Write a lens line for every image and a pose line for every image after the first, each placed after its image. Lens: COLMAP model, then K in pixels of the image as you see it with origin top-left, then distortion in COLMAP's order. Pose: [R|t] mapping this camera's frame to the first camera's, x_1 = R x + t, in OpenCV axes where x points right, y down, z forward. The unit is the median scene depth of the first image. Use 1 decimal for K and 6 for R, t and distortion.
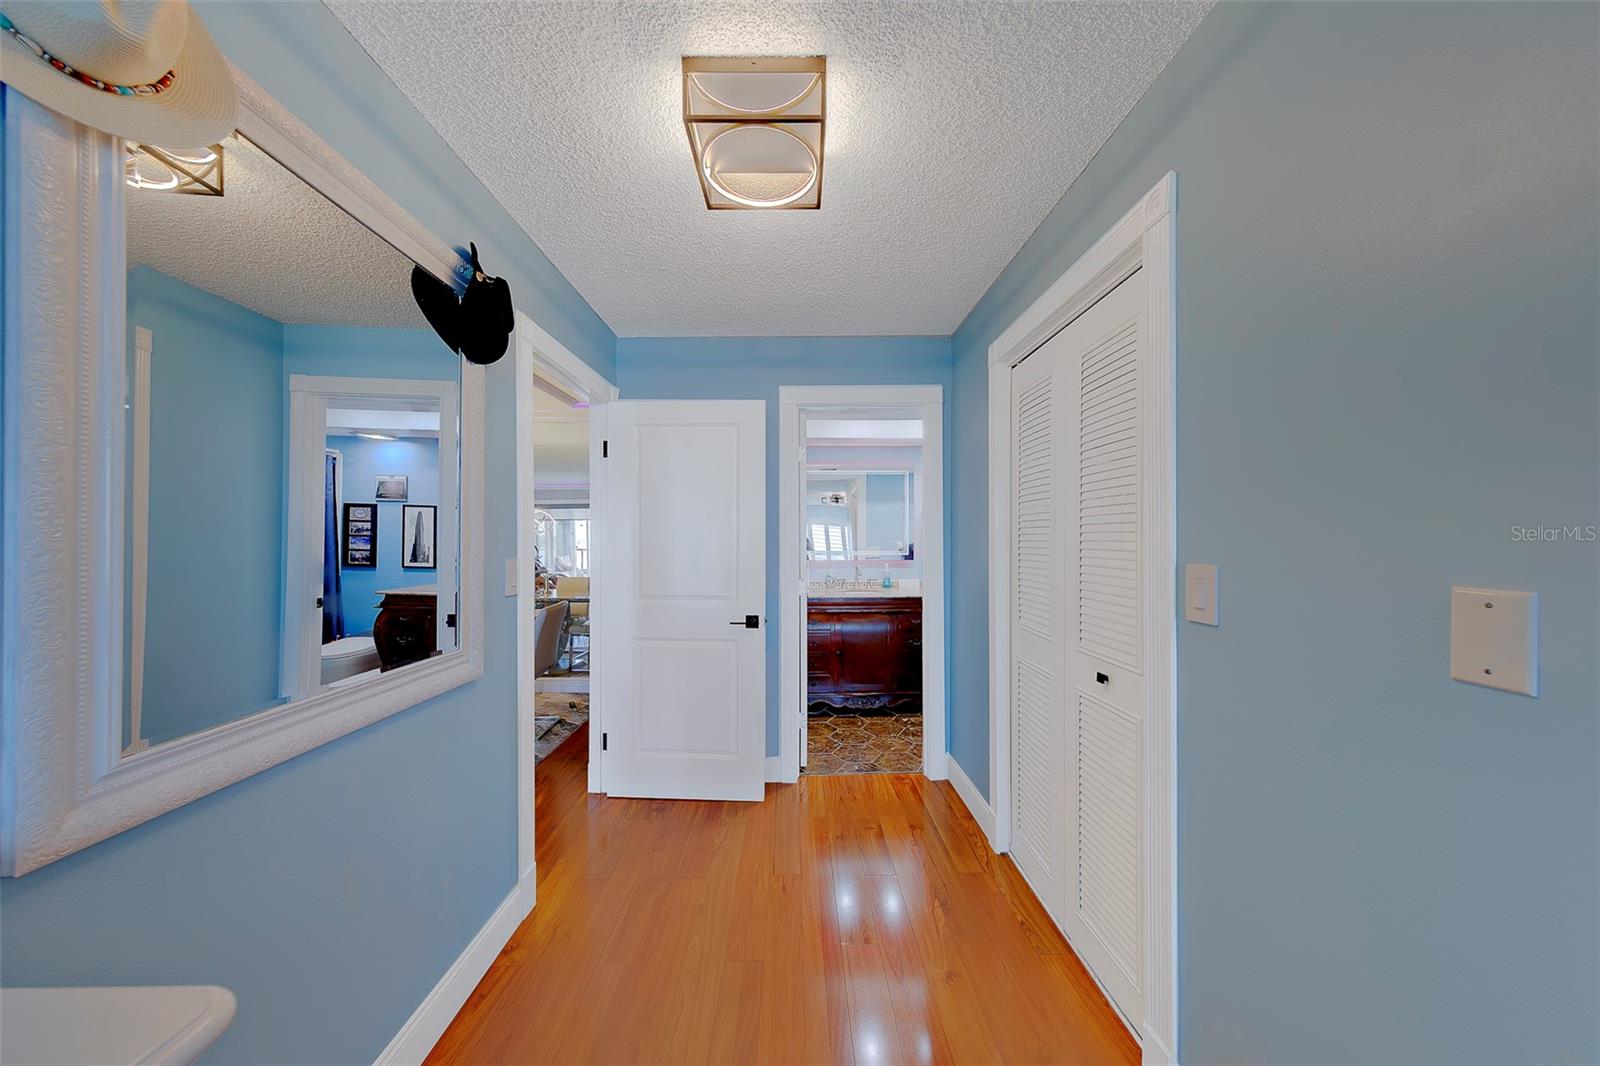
lens RADIAL K [[512.6, 0, 795.9], [0, 512.6, 538.1], [0, 0, 1]] dist [0.000434, -0.000713]
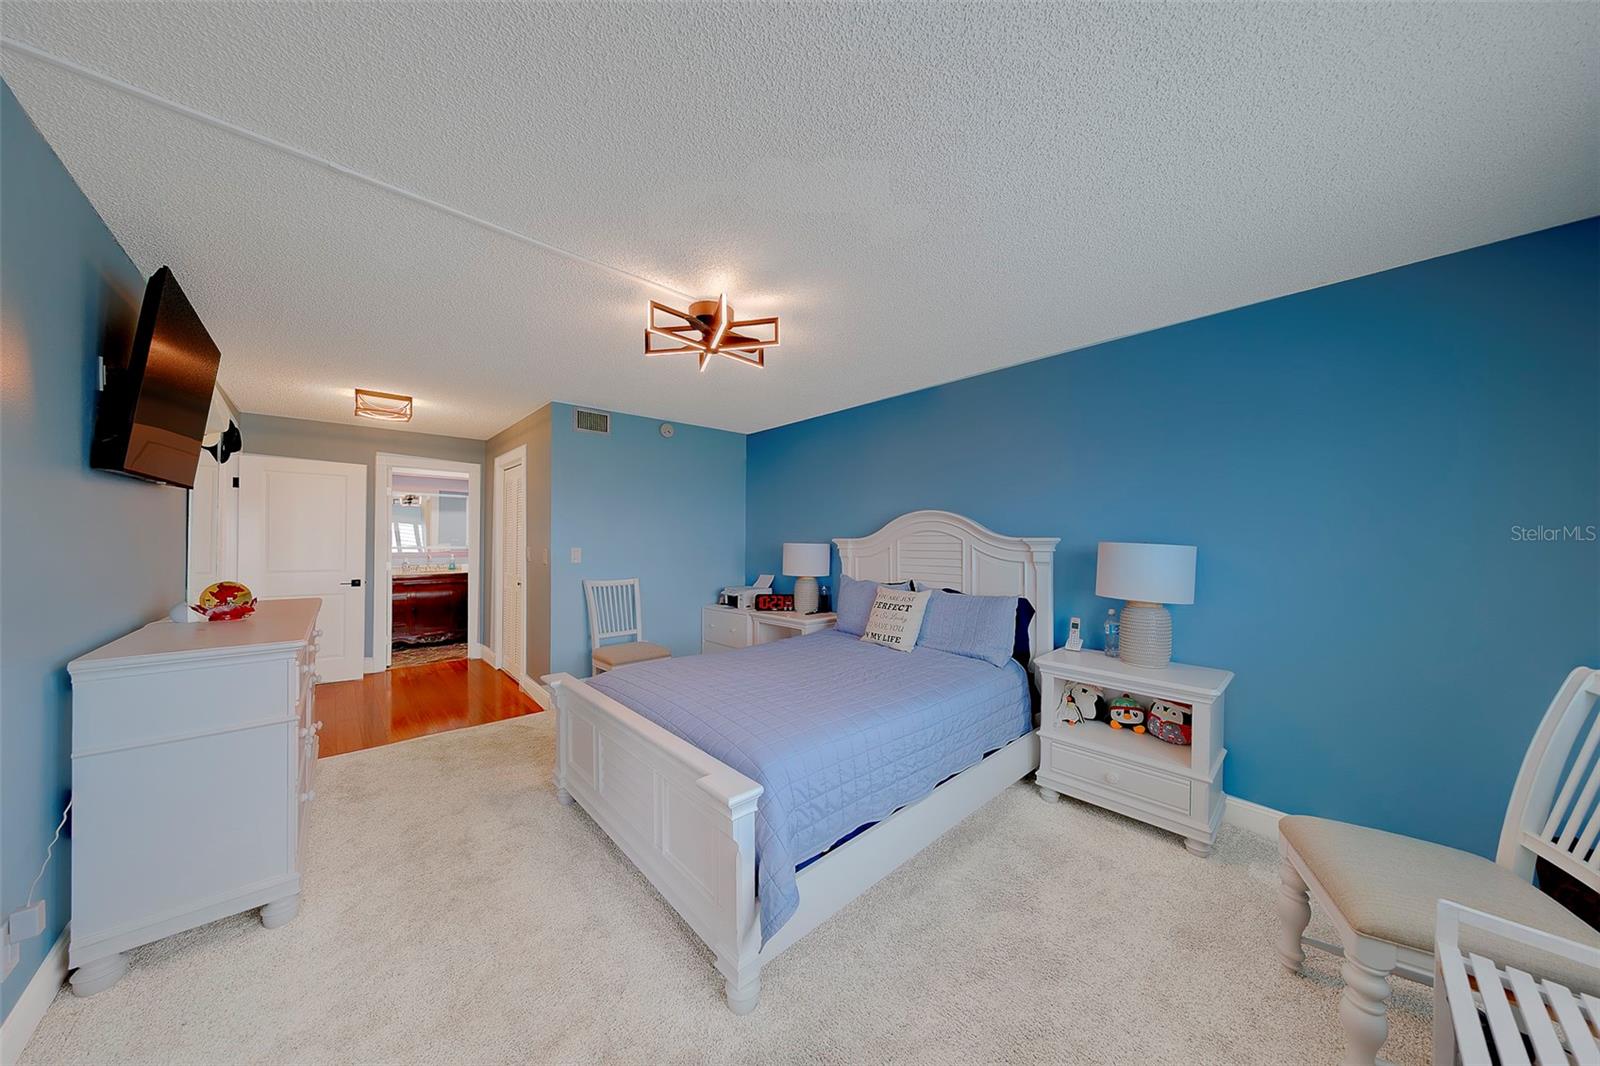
lens RADIAL K [[512.6, 0, 801.9], [0, 512.6, 535.5], [0, 0, 1]] dist [0.000434, -0.000713]
pose [[0.738891, 0.011302, 0.673730, -0.099837], [-0.012768, 0.999915, -0.002771, -0.015638], [-0.673704, -0.006555, 0.738972, -0.984305]]
